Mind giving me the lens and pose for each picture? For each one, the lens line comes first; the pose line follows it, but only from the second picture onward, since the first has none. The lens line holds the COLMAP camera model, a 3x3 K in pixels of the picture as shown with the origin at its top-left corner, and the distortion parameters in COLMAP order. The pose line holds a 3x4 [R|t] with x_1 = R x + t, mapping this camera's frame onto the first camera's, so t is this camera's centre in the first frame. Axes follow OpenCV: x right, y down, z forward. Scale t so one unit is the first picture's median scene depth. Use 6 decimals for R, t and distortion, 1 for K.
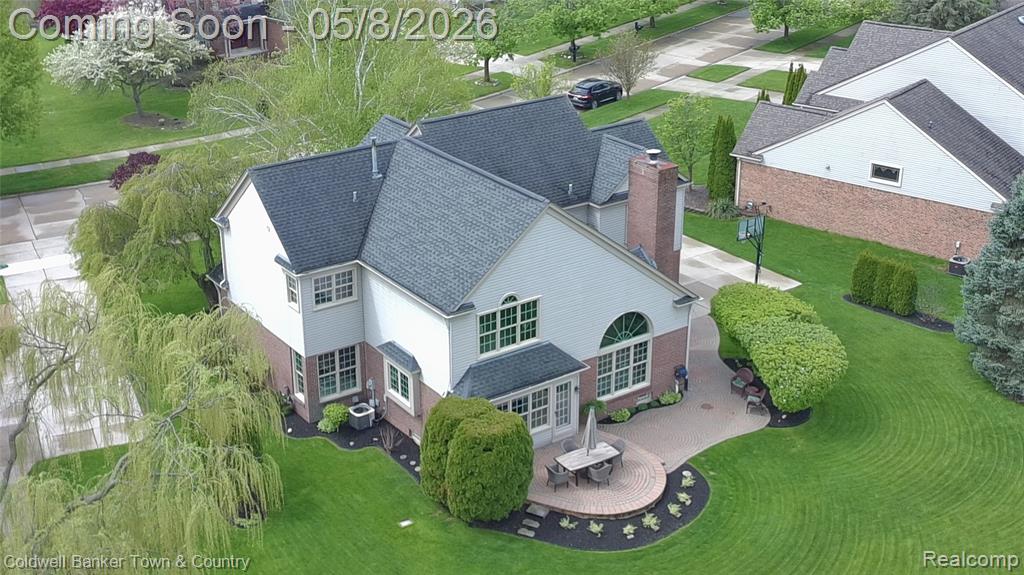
lens RADIAL K [[1308.5, 0, 512.0], [0, 1308.5, 287.5], [0, 0, 1]] dist [0.023942, 0.077557]
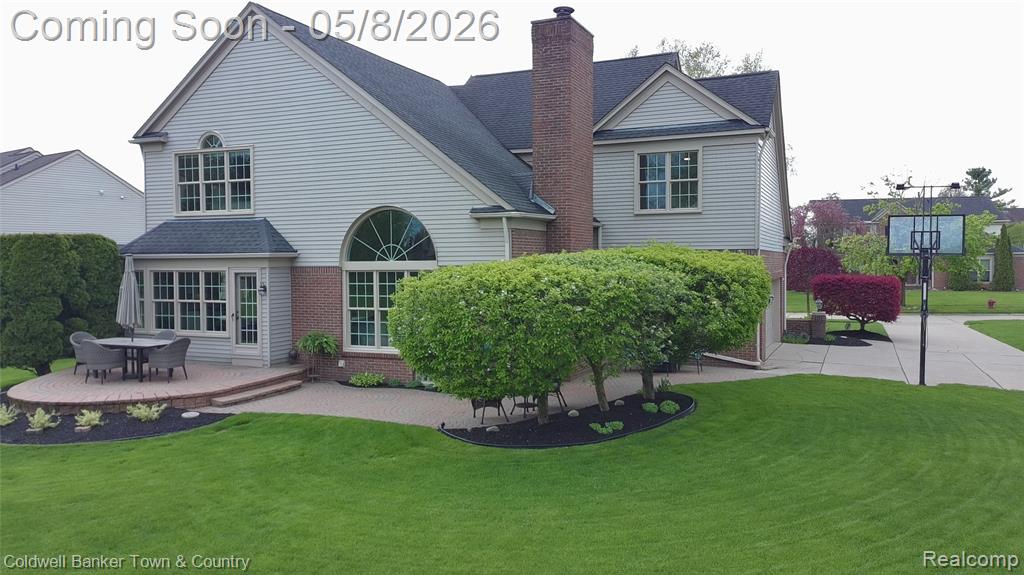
lens RADIAL K [[779.8, 0, 512.0], [0, 779.8, 287.5], [0, 0, 1]] dist [0.038727, 0.003409]
pose [[0.508232, 0.028031, -0.860764, 0.462332], [-0.336167, 0.926641, -0.168312, 0.102140], [0.792901, 0.374902, 0.480371, 0.912472]]
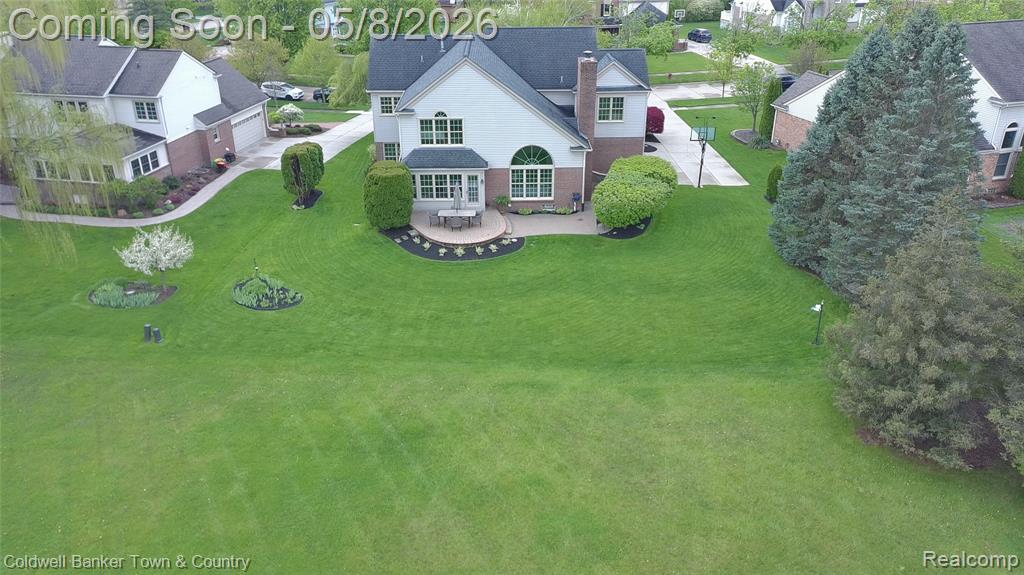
lens RADIAL K [[779.8, 0, 512.0], [0, 779.8, 287.5], [0, 0, 1]] dist [0.038727, 0.003409]
pose [[0.828538, 0.241939, -0.504967, 0.614806], [-0.219469, 0.969992, 0.104640, 0.096887], [0.515130, 0.024126, 0.856773, 0.177262]]
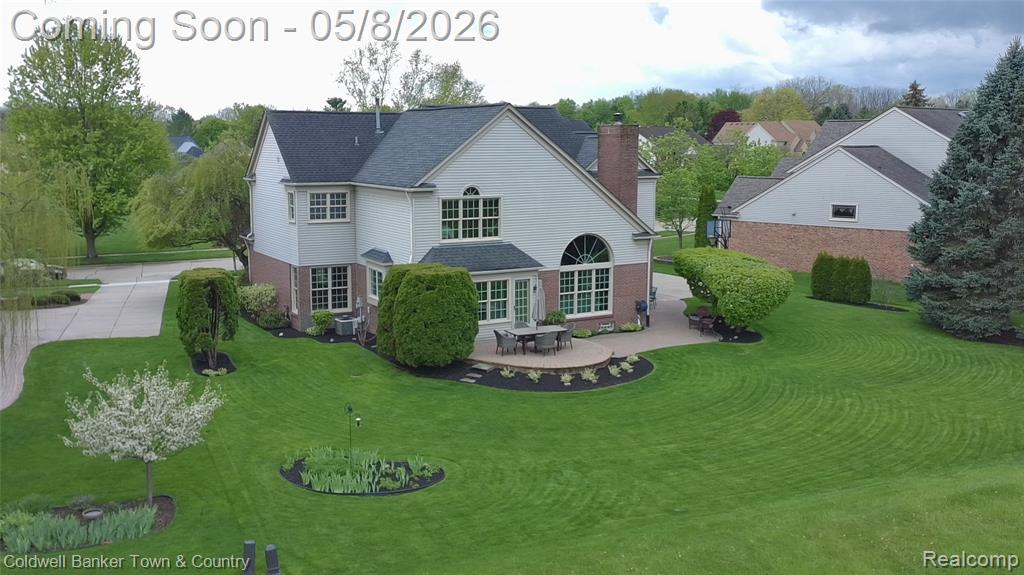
lens RADIAL K [[979.8, 0, 512.0], [0, 979.8, 287.5], [0, 0, 1]] dist [0.042737, 0.006688]
pose [[0.995149, 0.016952, -0.096907, 0.109379], [-0.040668, 0.967824, -0.248320, 0.280937], [0.089579, 0.251056, 0.963819, 0.215294]]
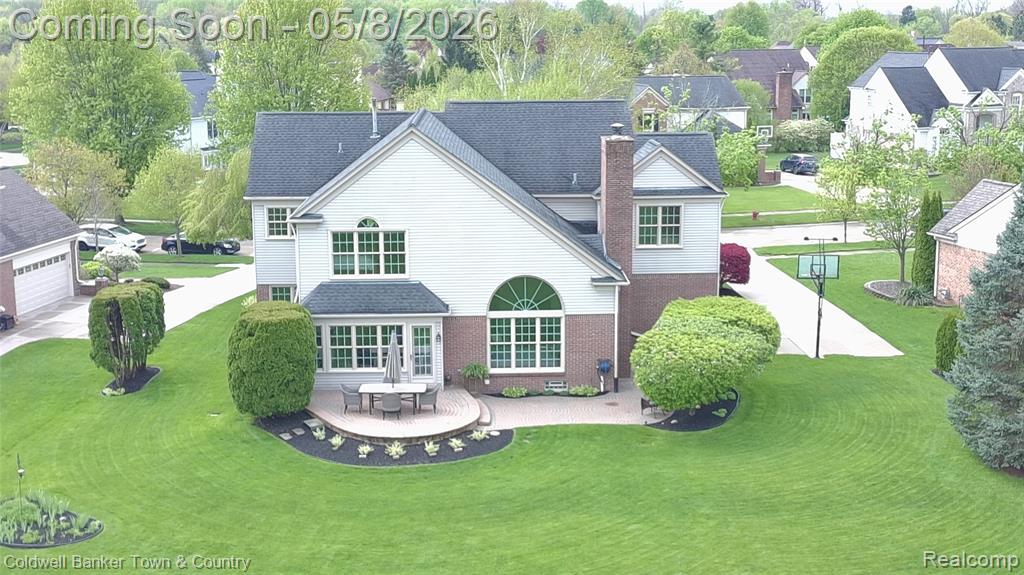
lens RADIAL K [[1308.5, 0, 512.0], [0, 1308.5, 287.5], [0, 0, 1]] dist [0.023942, 0.077557]
pose [[0.834406, 0.104841, -0.541087, 0.604159], [-0.213727, 0.966470, -0.142323, 0.167103], [0.508023, 0.234400, 0.828836, 0.236255]]
